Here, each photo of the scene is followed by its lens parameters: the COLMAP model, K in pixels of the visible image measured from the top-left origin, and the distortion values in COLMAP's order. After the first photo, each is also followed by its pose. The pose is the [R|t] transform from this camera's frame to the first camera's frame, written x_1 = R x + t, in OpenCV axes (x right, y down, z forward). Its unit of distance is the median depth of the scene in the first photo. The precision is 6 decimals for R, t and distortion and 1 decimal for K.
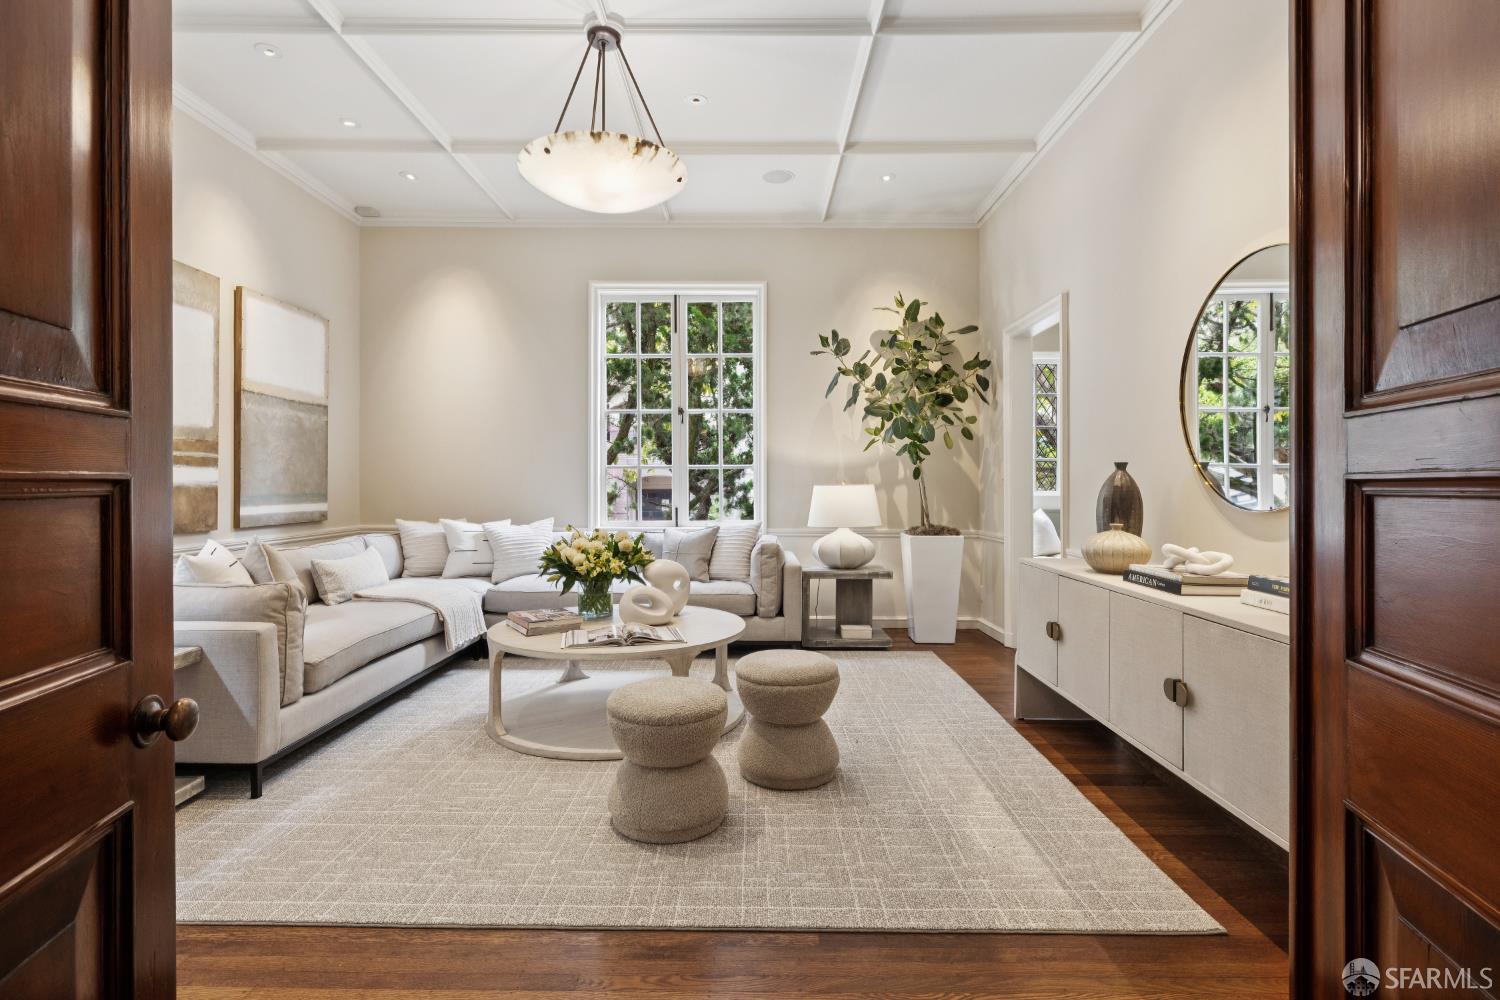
lens RADIAL K [[718.9, 0, 755.1], [0, 718.9, 486.3], [0, 0, 1]] dist [-0.003705, 0.000314]
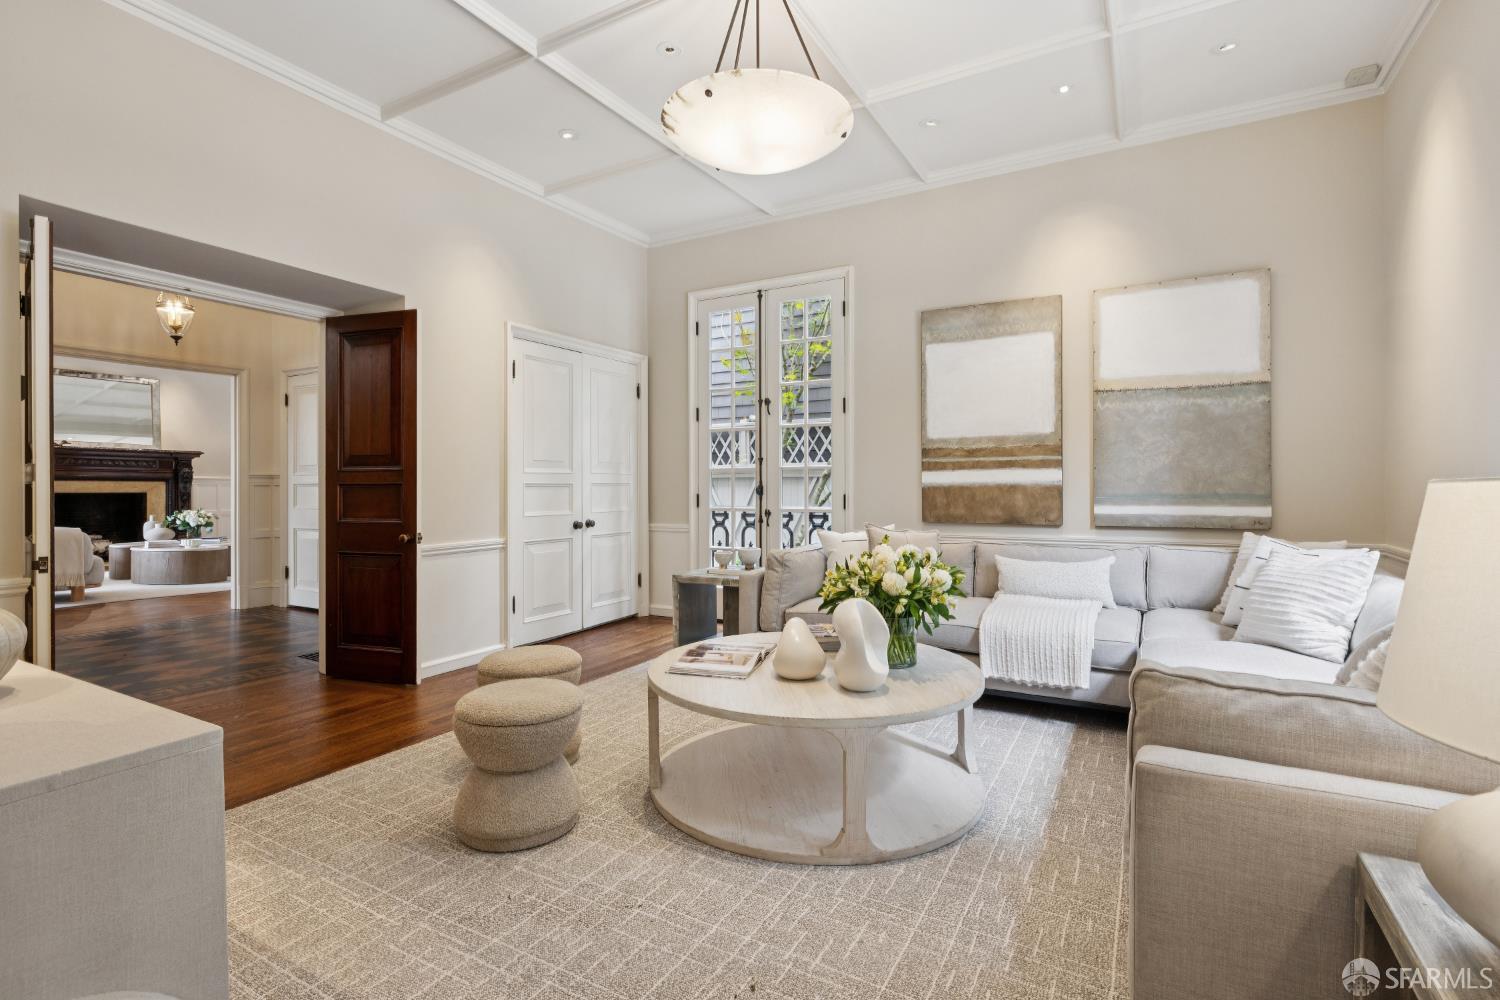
lens RADIAL K [[718.9, 0, 755.1], [0, 718.9, 486.3], [0, 0, 1]] dist [-0.003705, 0.000314]
pose [[-0.493317, 0.000688, -0.869849, 0.395894], [-0.000692, 0.999999, 0.001183, 0.000394], [0.869849, 0.001186, -0.493317, 1.023607]]
